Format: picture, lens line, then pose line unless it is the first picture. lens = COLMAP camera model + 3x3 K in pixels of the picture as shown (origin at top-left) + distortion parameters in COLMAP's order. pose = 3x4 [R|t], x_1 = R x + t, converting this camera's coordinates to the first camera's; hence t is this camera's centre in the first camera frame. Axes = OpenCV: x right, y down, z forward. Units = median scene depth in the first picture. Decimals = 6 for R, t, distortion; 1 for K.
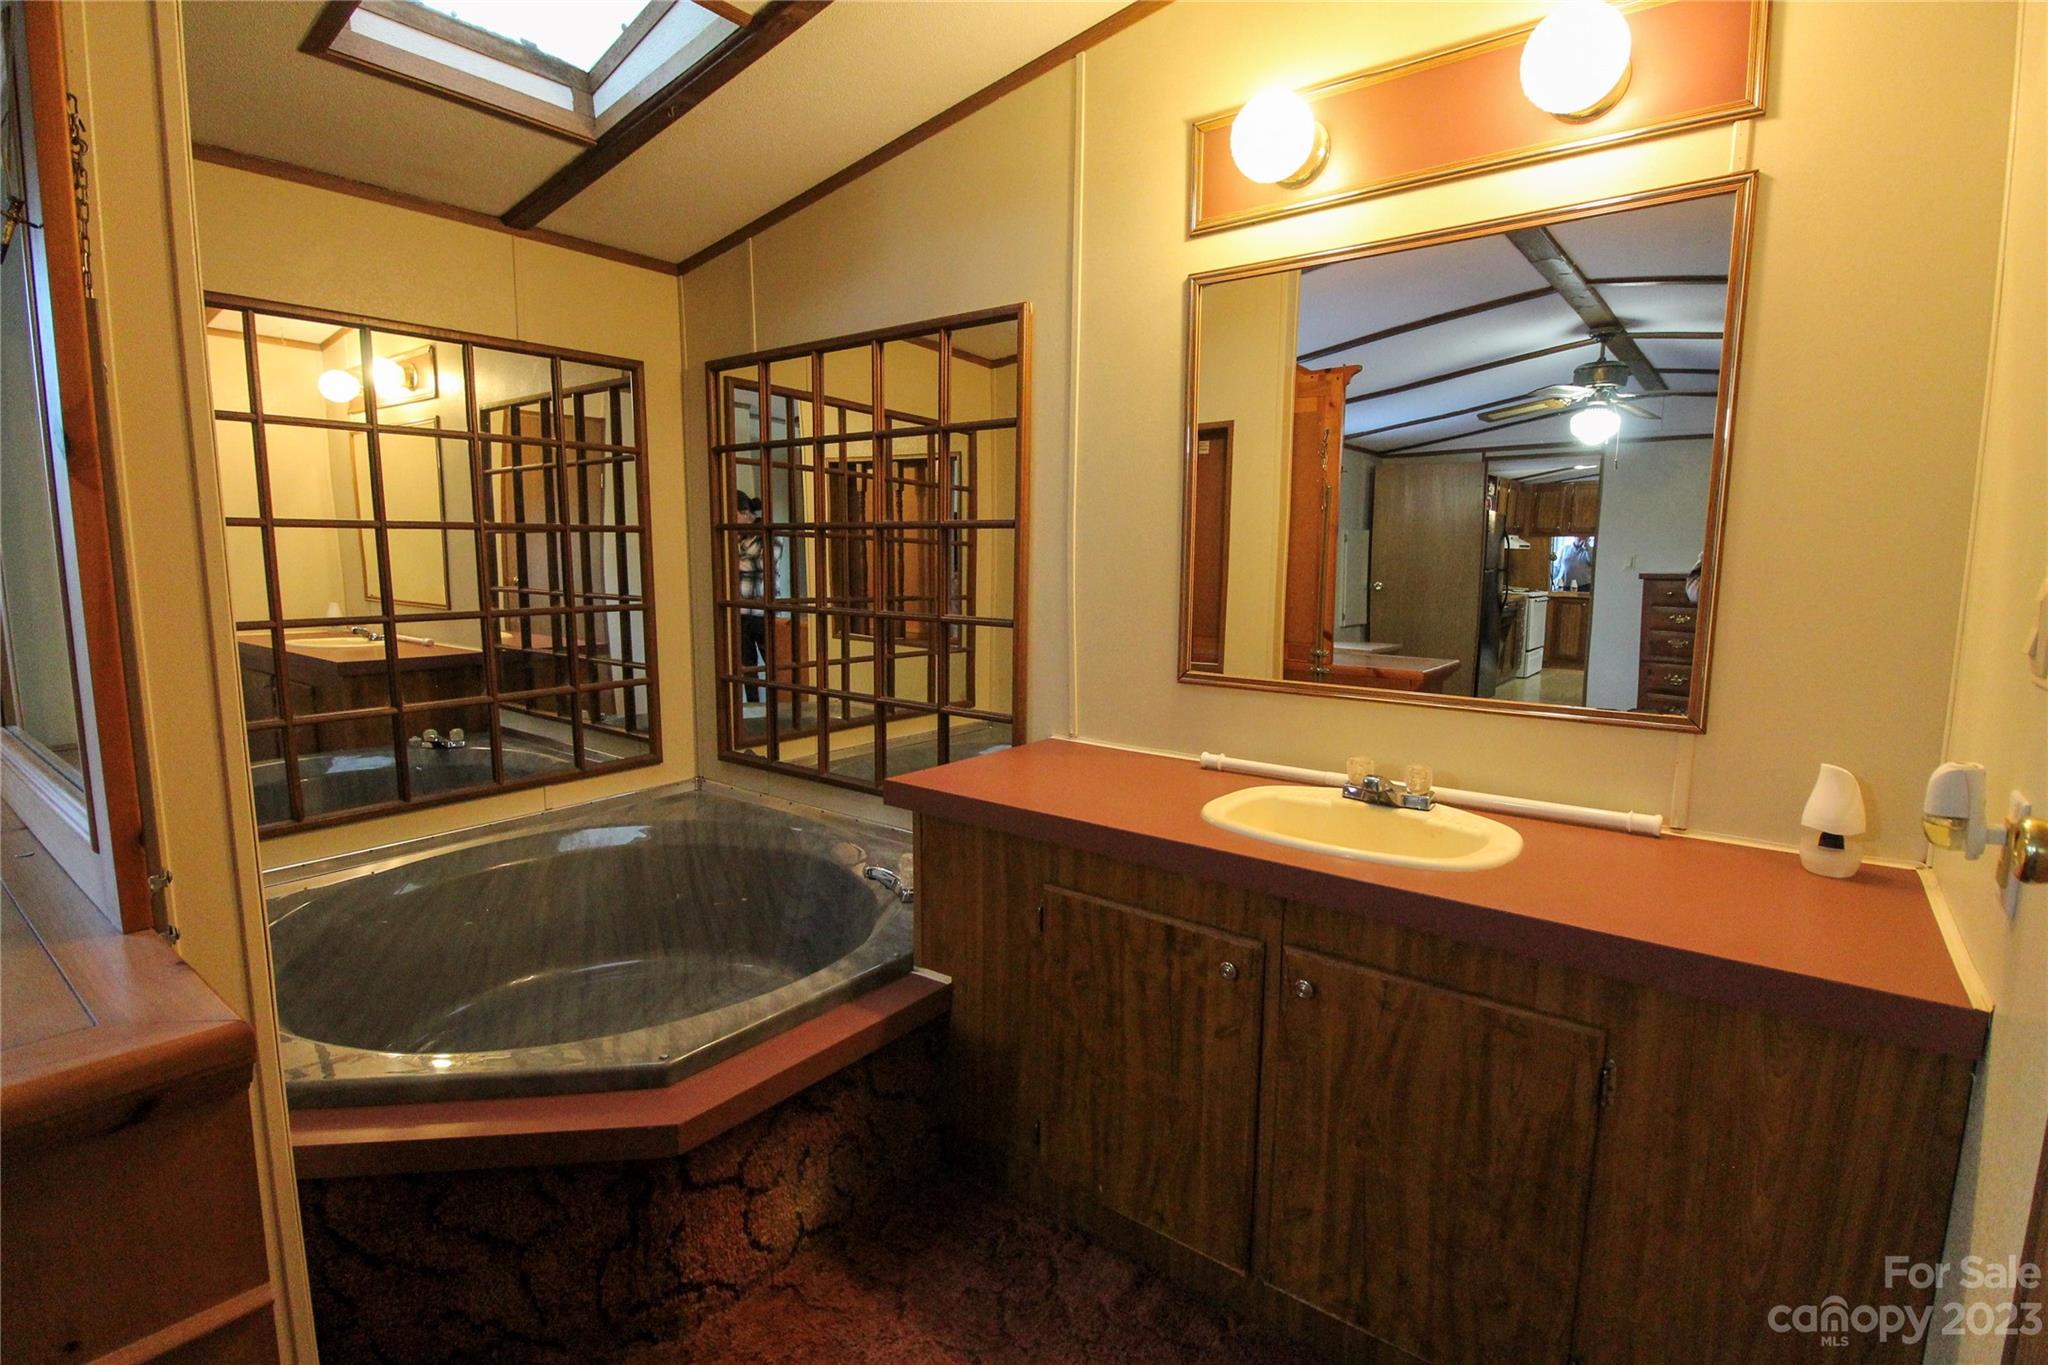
lens RADIAL K [[991.1, 0, 1020.6], [0, 991.1, 681.2], [0, 0, 1]] dist [-0.013761, -0.000965]
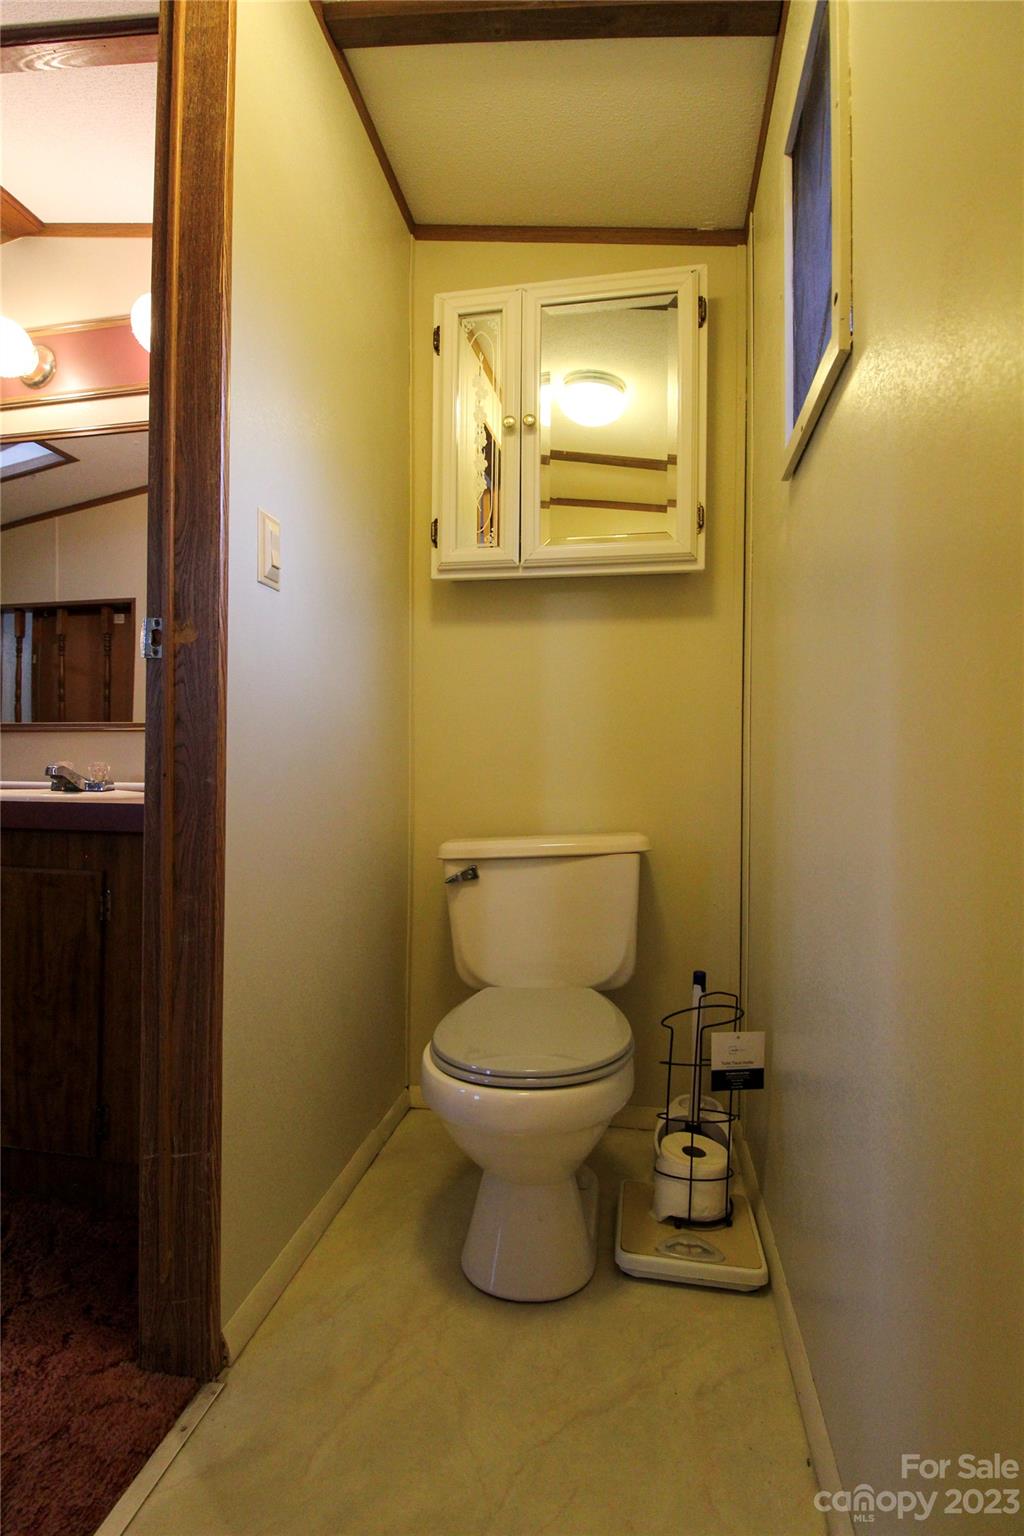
lens RADIAL K [[743.3, 0, 507.5], [0, 743.3, 768.8], [0, 0, 1]] dist [-0.013761, -0.000965]
pose [[0.890855, 0.017587, 0.453947, 0.594104], [0.042463, 0.991652, -0.121753, 0.340560], [-0.452299, 0.127740, 0.882671, -0.338483]]
